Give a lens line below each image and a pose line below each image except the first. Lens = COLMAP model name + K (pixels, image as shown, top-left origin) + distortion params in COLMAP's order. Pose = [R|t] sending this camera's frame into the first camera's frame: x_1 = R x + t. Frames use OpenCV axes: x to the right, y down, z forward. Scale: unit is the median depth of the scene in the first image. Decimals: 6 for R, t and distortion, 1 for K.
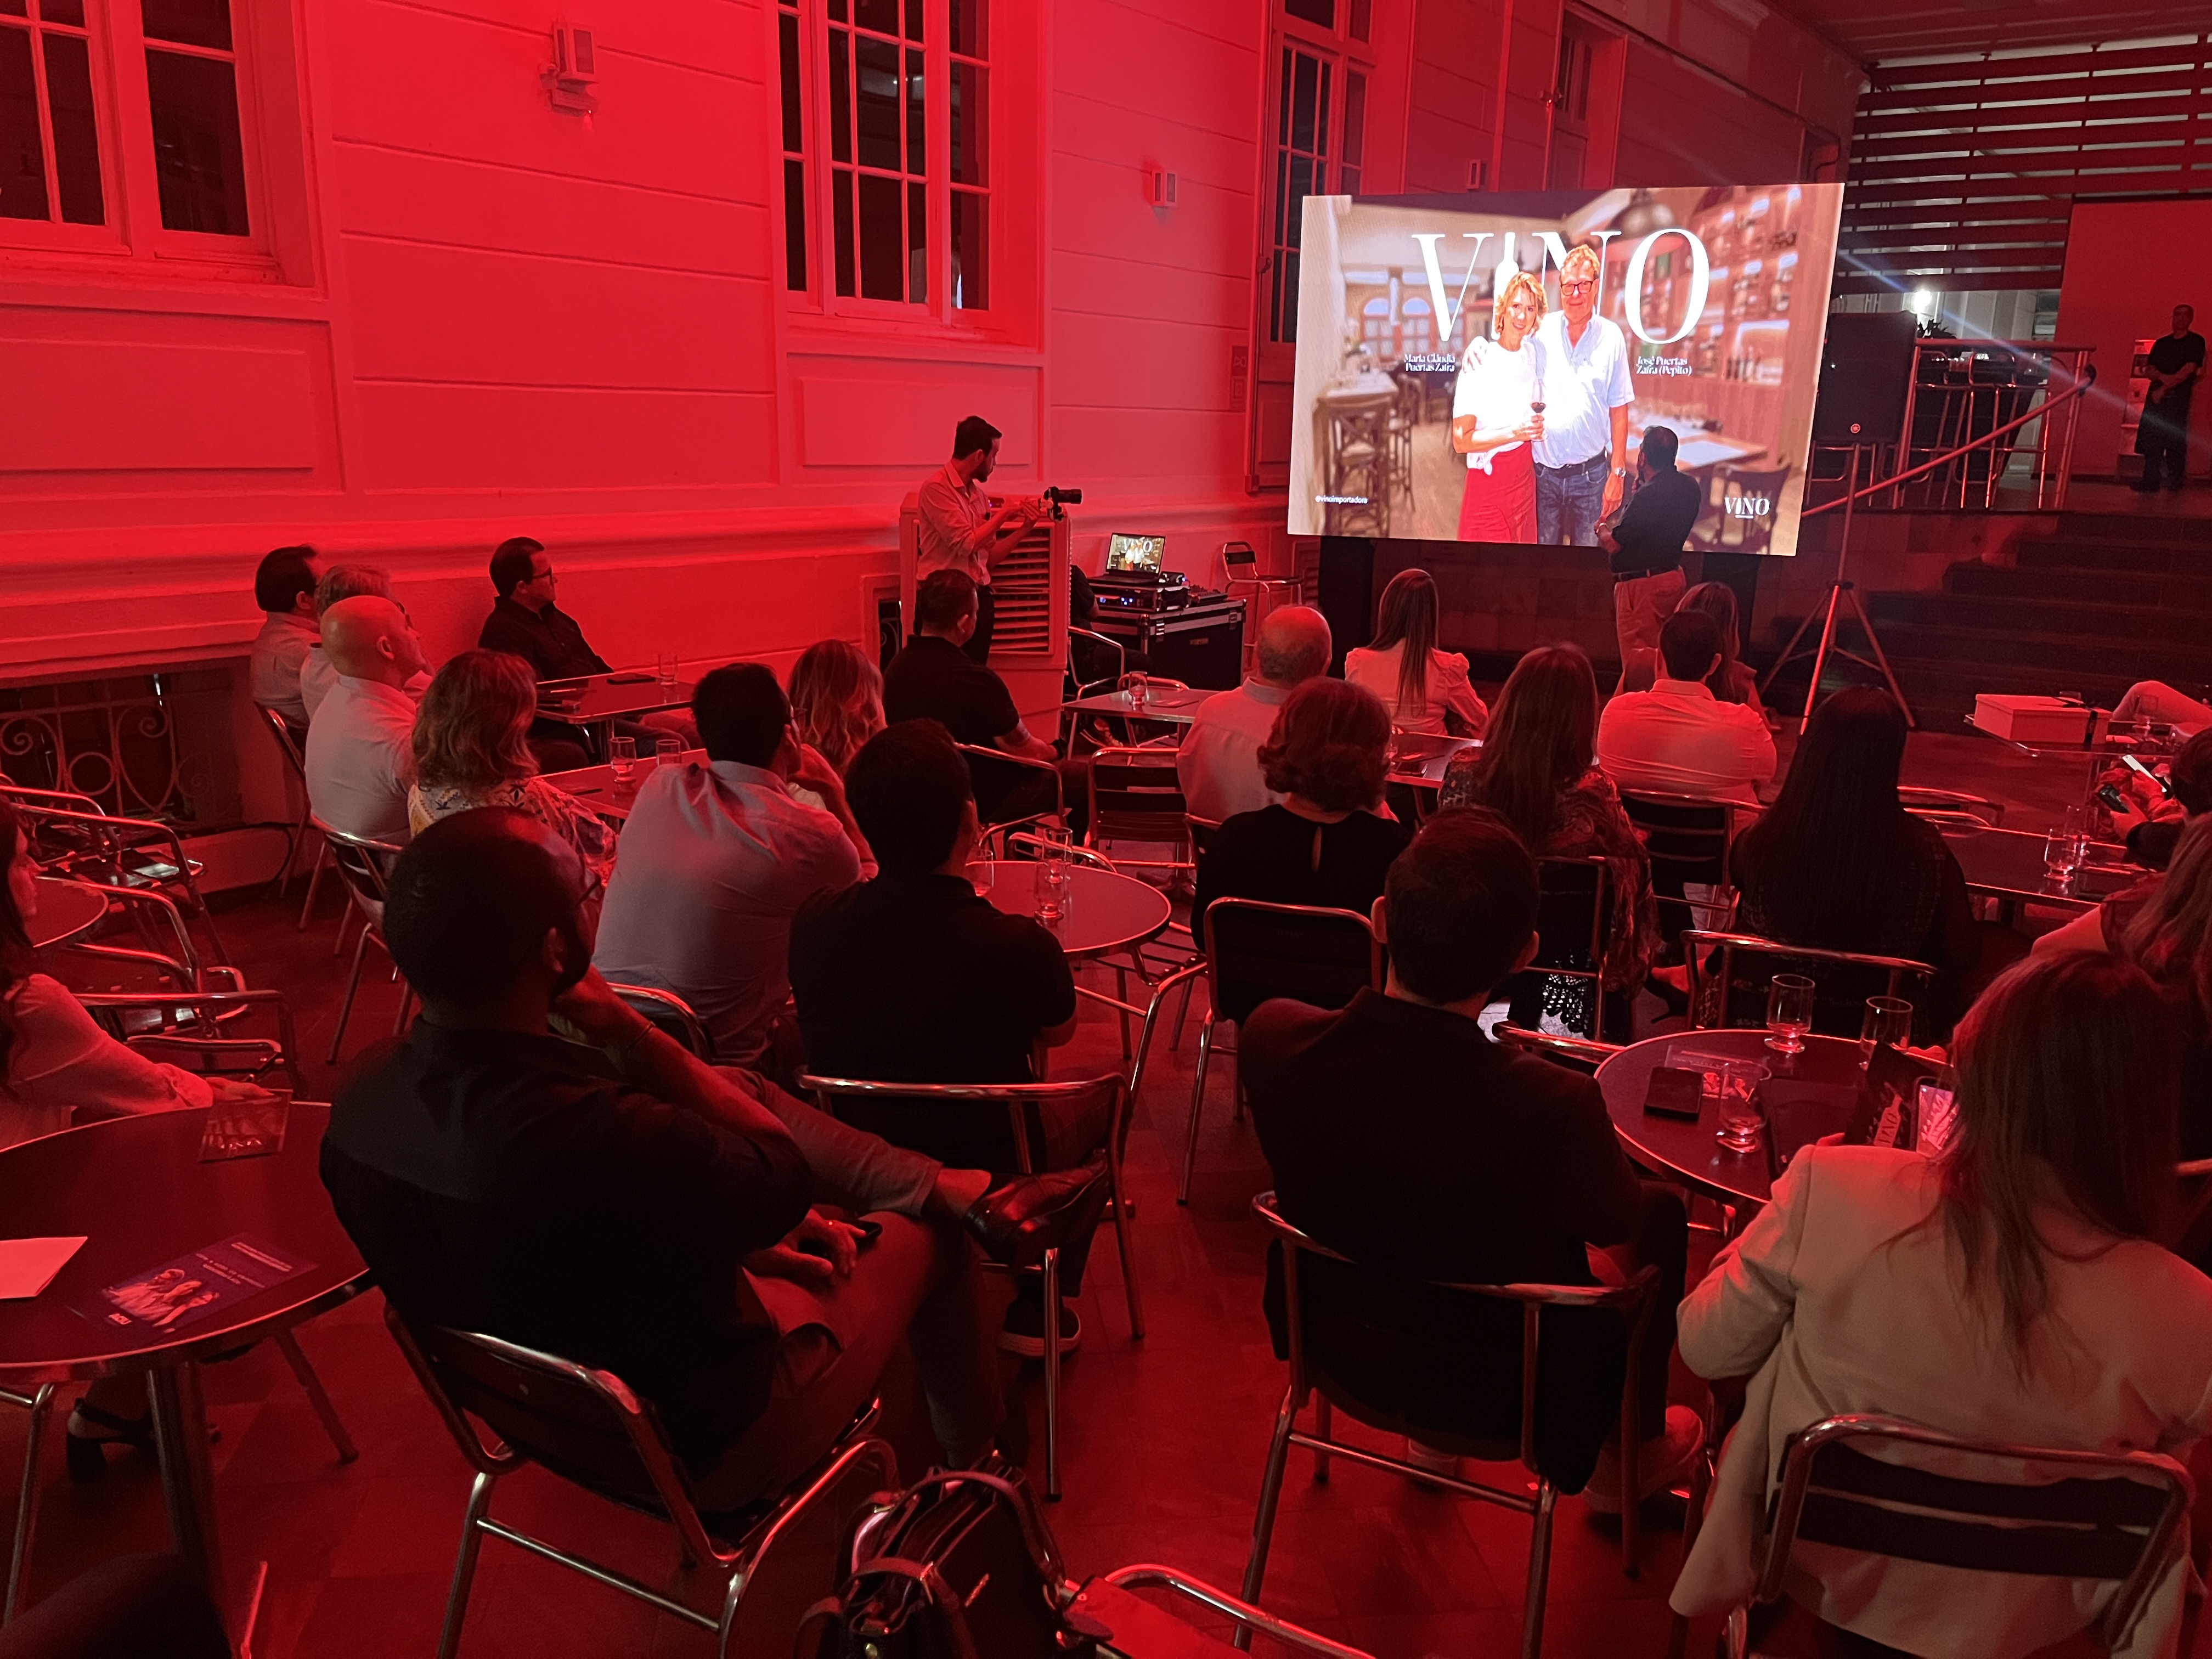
lens RADIAL K [[1674.4, 0, 1110.2], [0, 1674.4, 827.1], [0, 0, 1]] dist [0.081800, -0.104281]
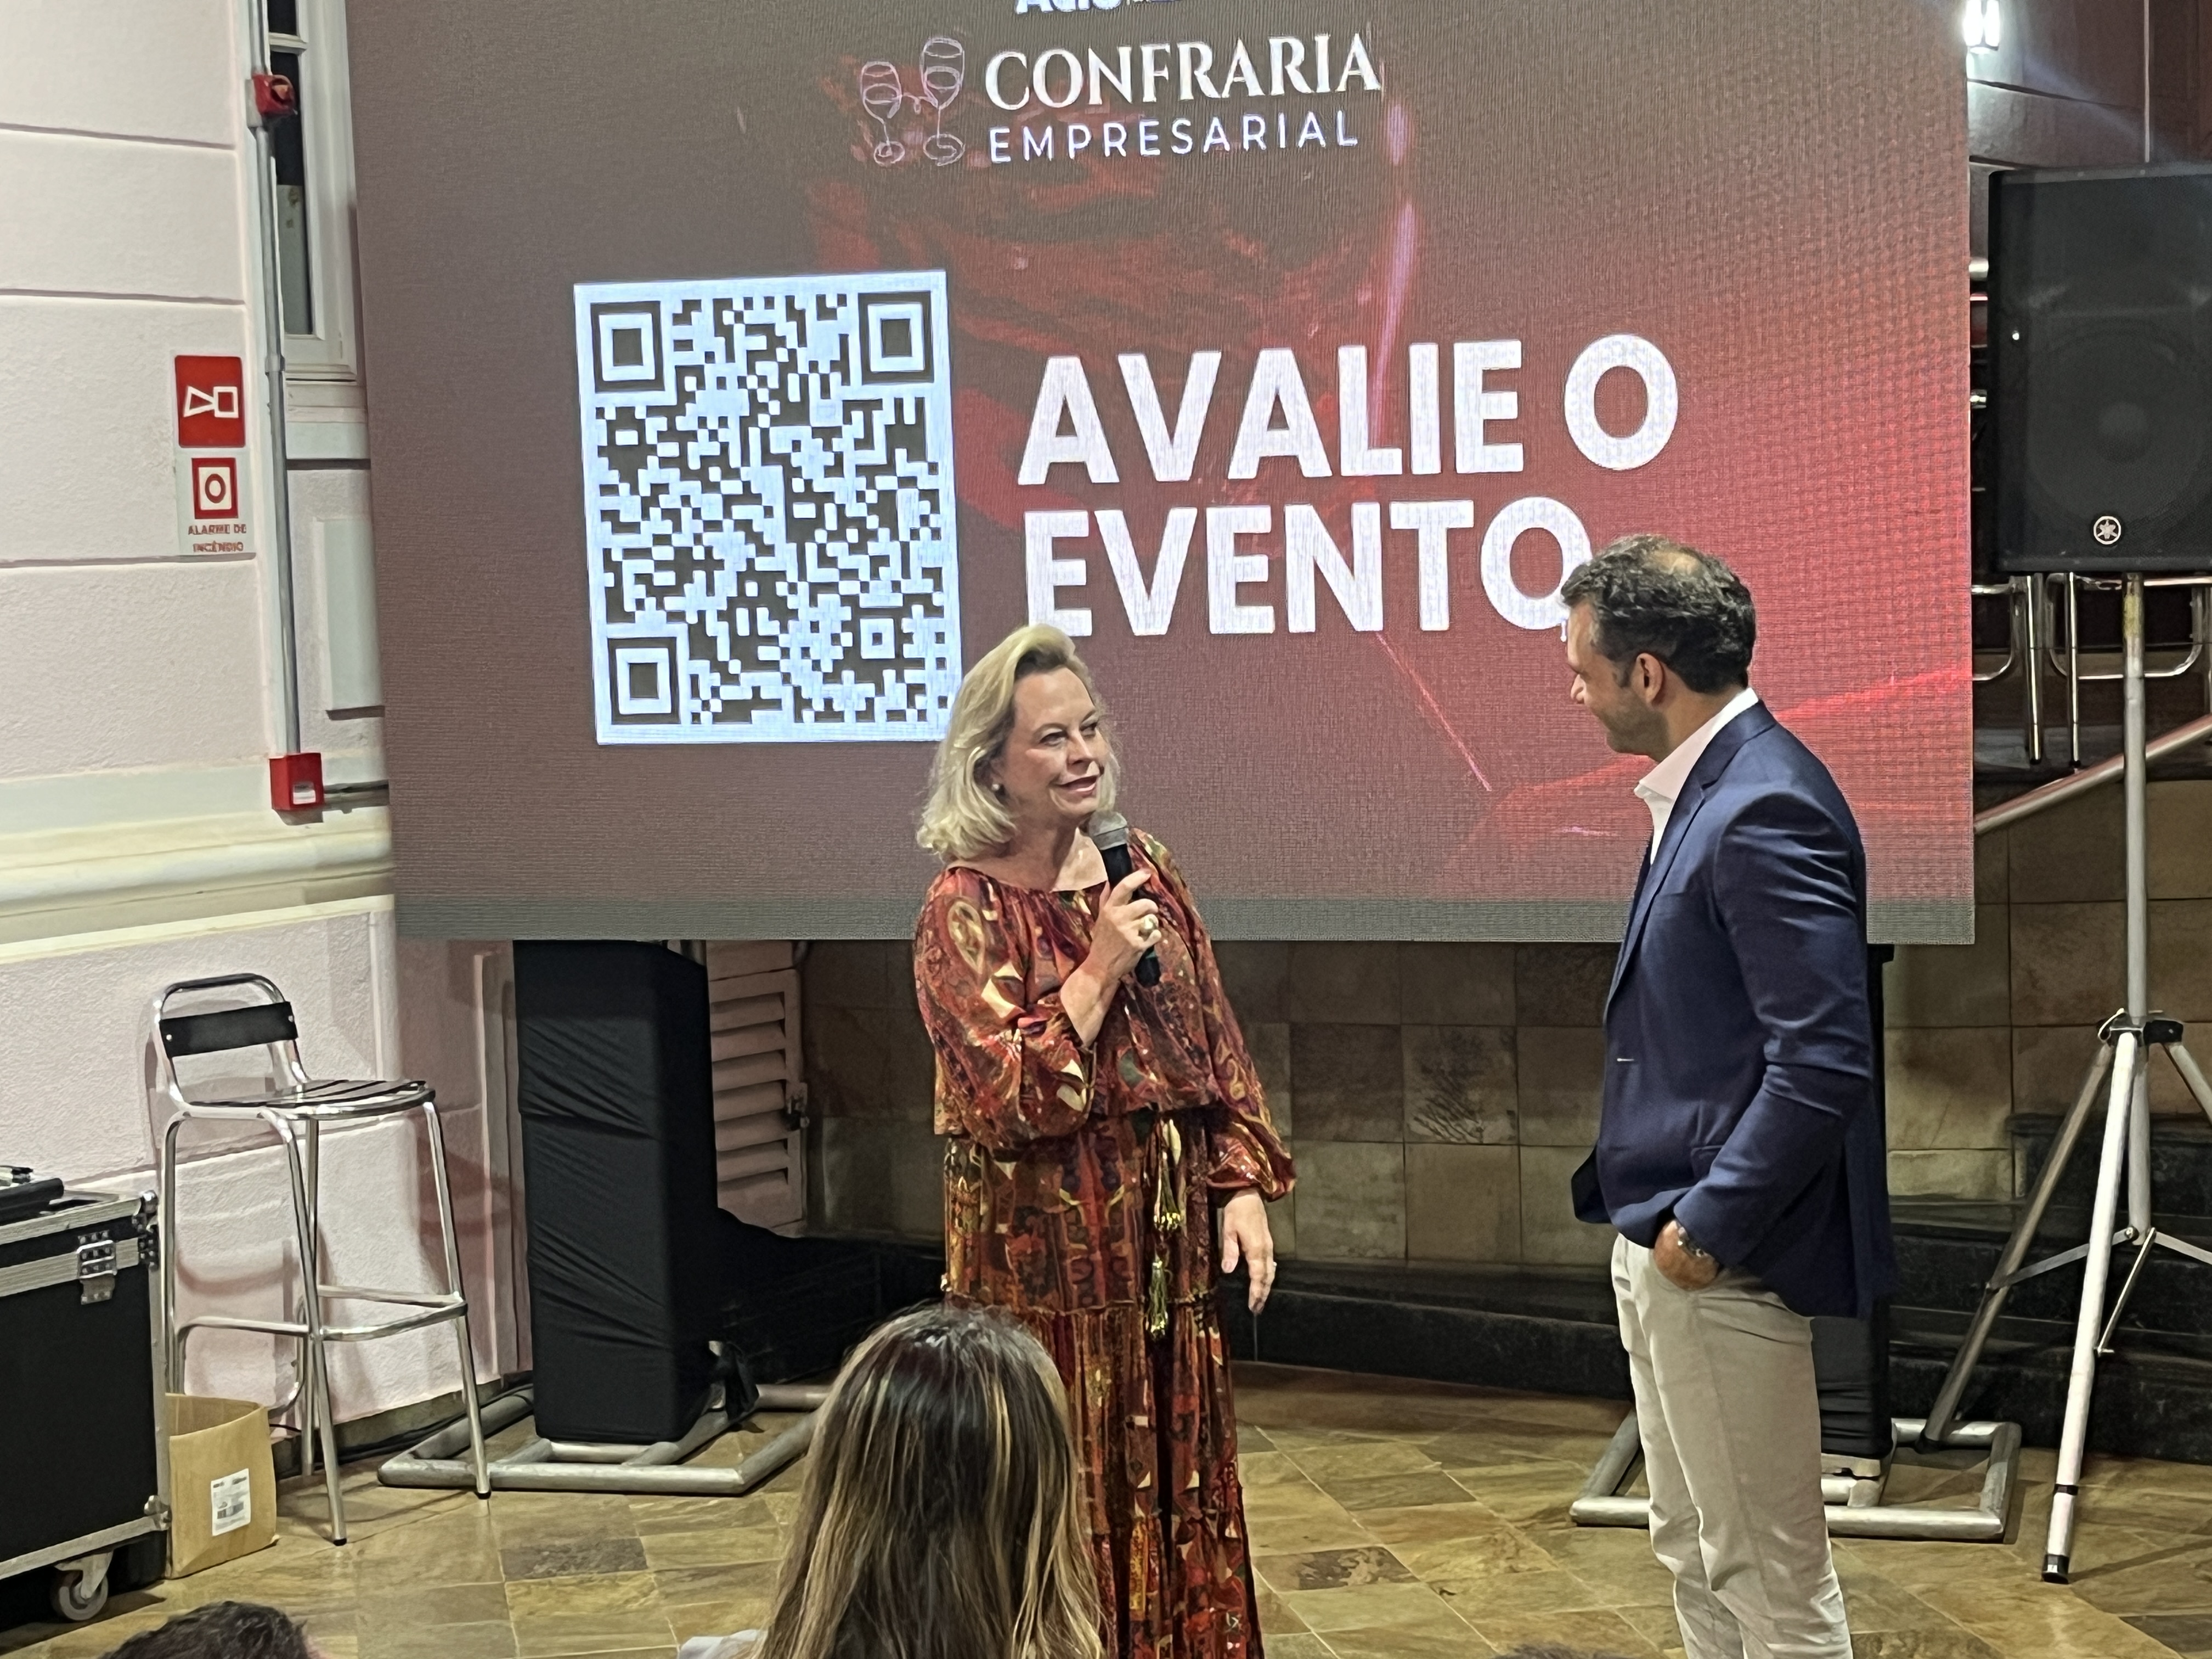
lens RADIAL K [[3996.0, 0, 1105.7], [0, 3996.0, 833.5], [0, 0, 1]] dist [0.041292, 0.071281]
pose [[0.994691, -0.051800, 0.088916, 0.204259], [0.065496, 0.985140, -0.158776, -0.083540], [-0.079371, 0.163756, 0.983303, 0.326877]]
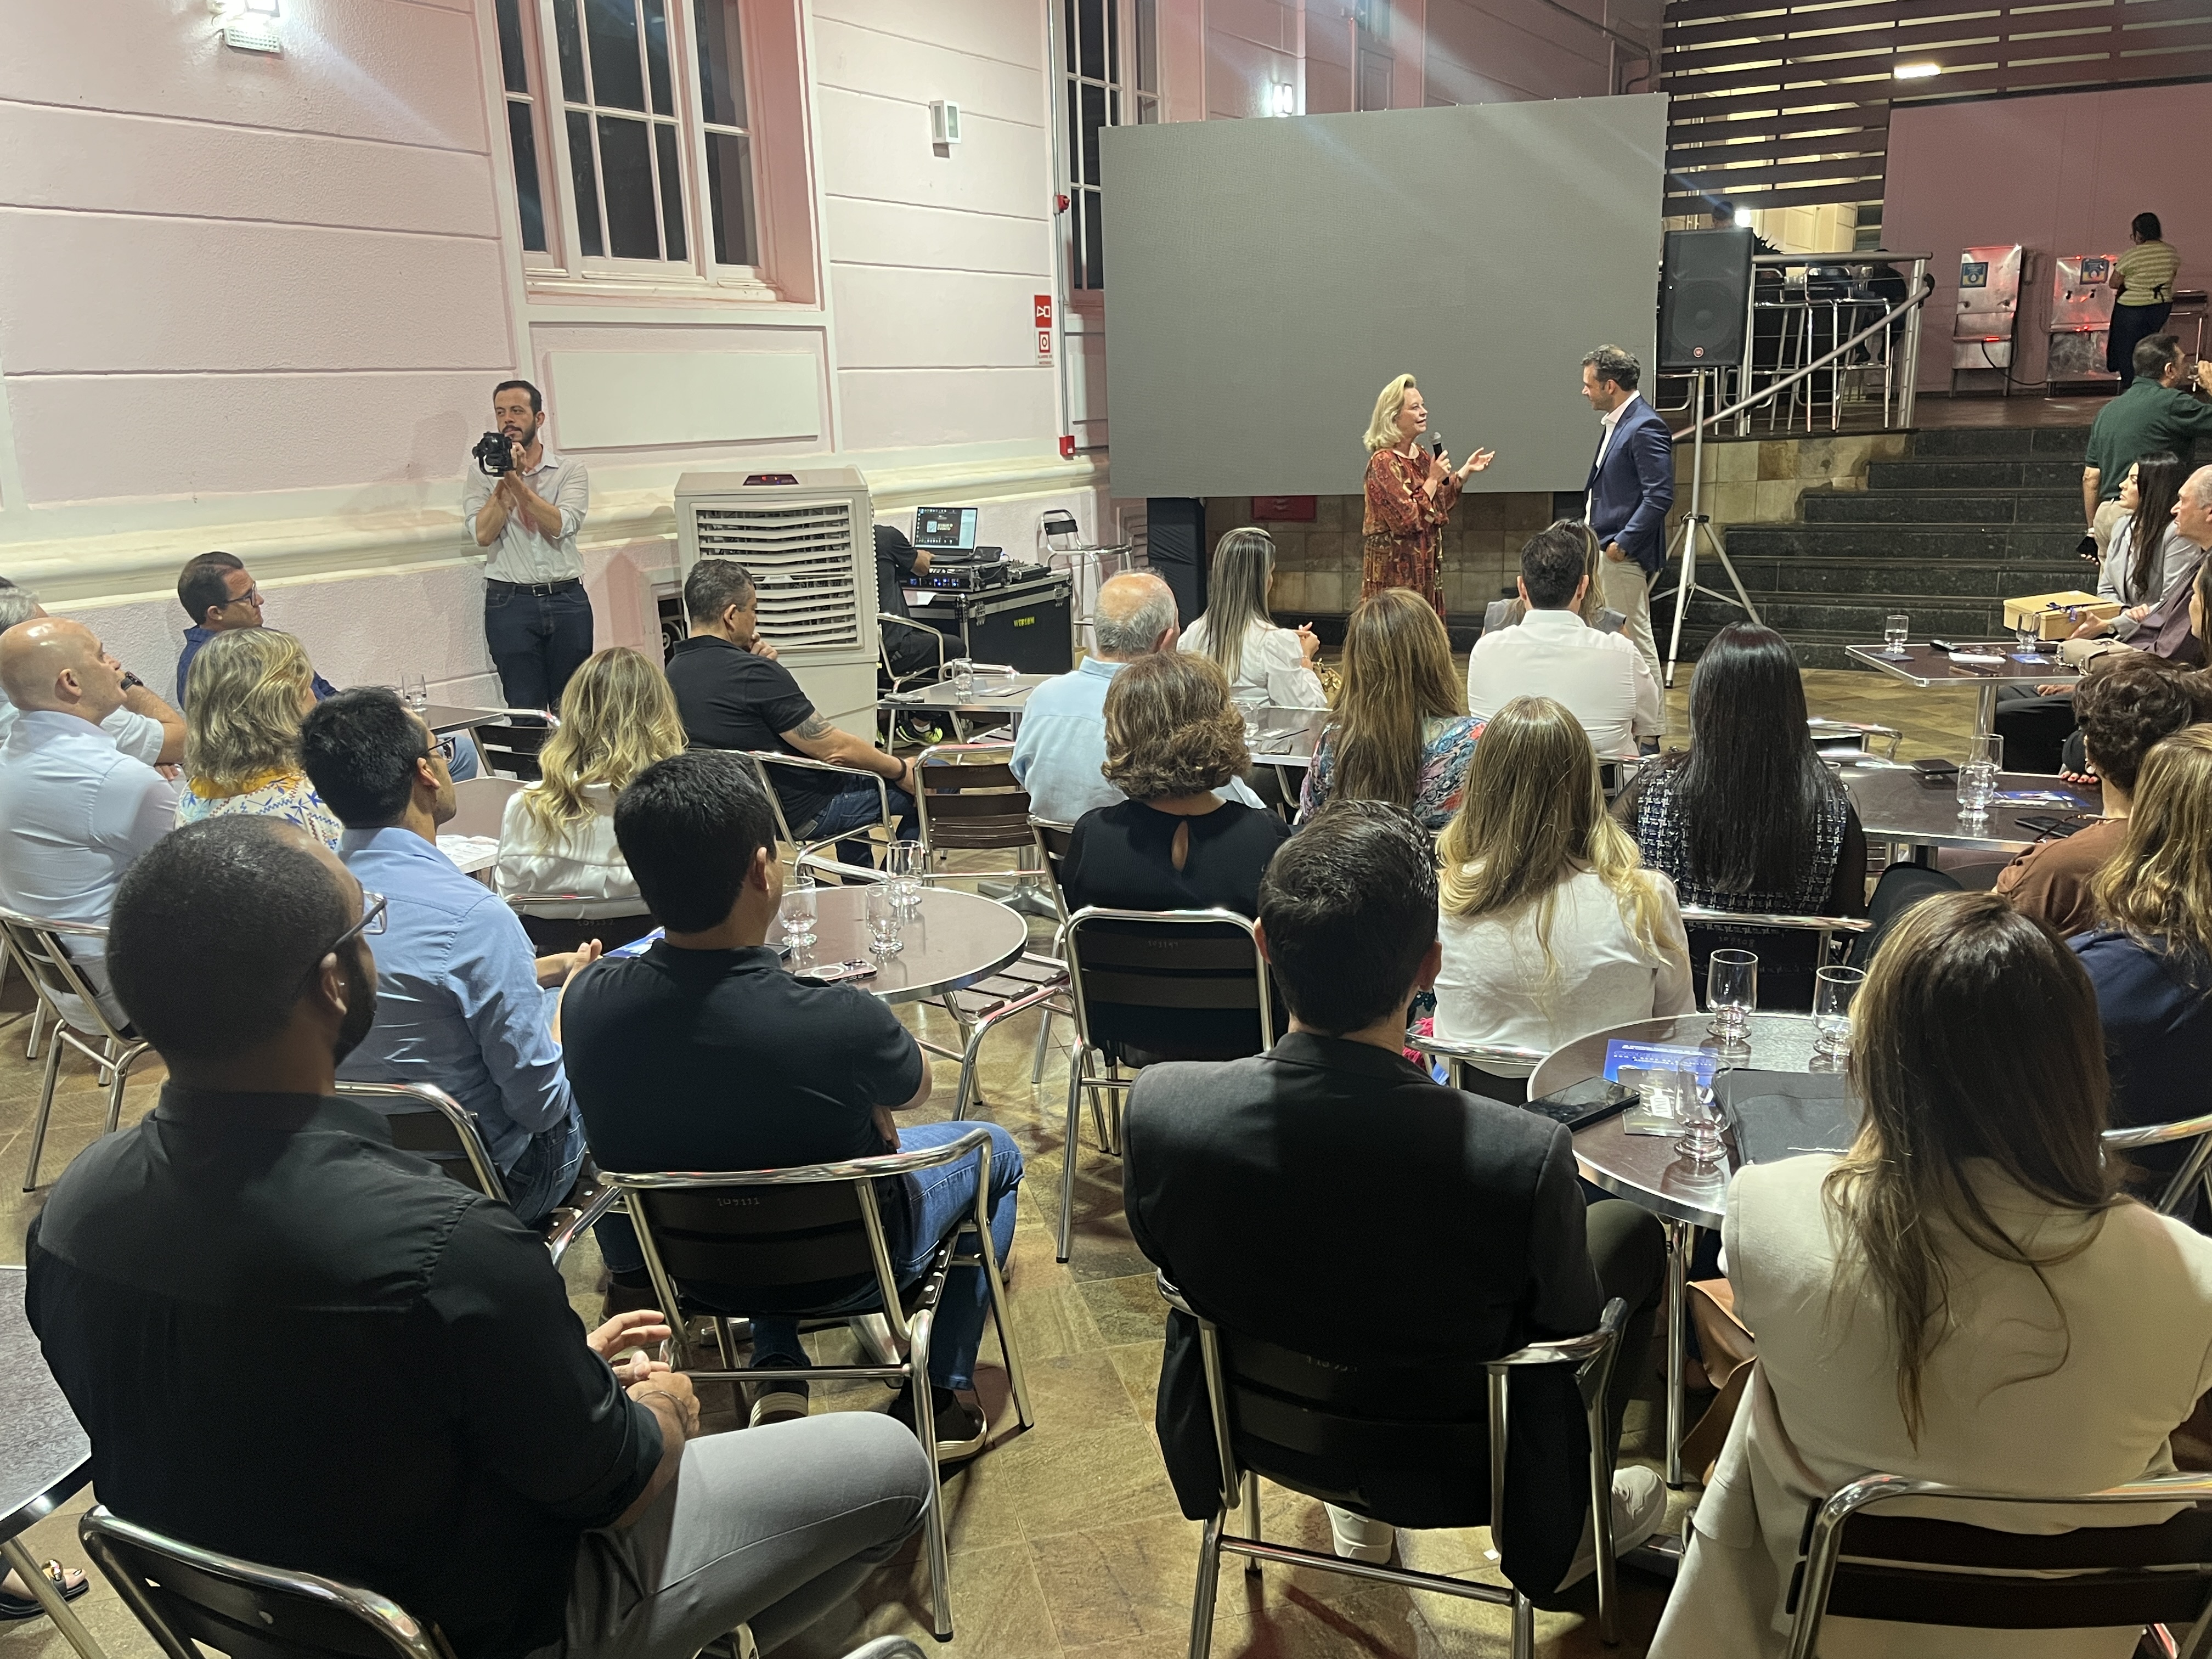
lens RADIAL K [[1807.8, 0, 1133.2], [0, 1807.8, 829.2], [0, 0, 1]] dist [0.061384, -0.059496]
pose [[0.991196, -0.076238, 0.108253, -0.003054], [0.075751, 0.997090, 0.008606, -0.002692], [-0.108594, -0.000330, 0.994086, 0.022763]]
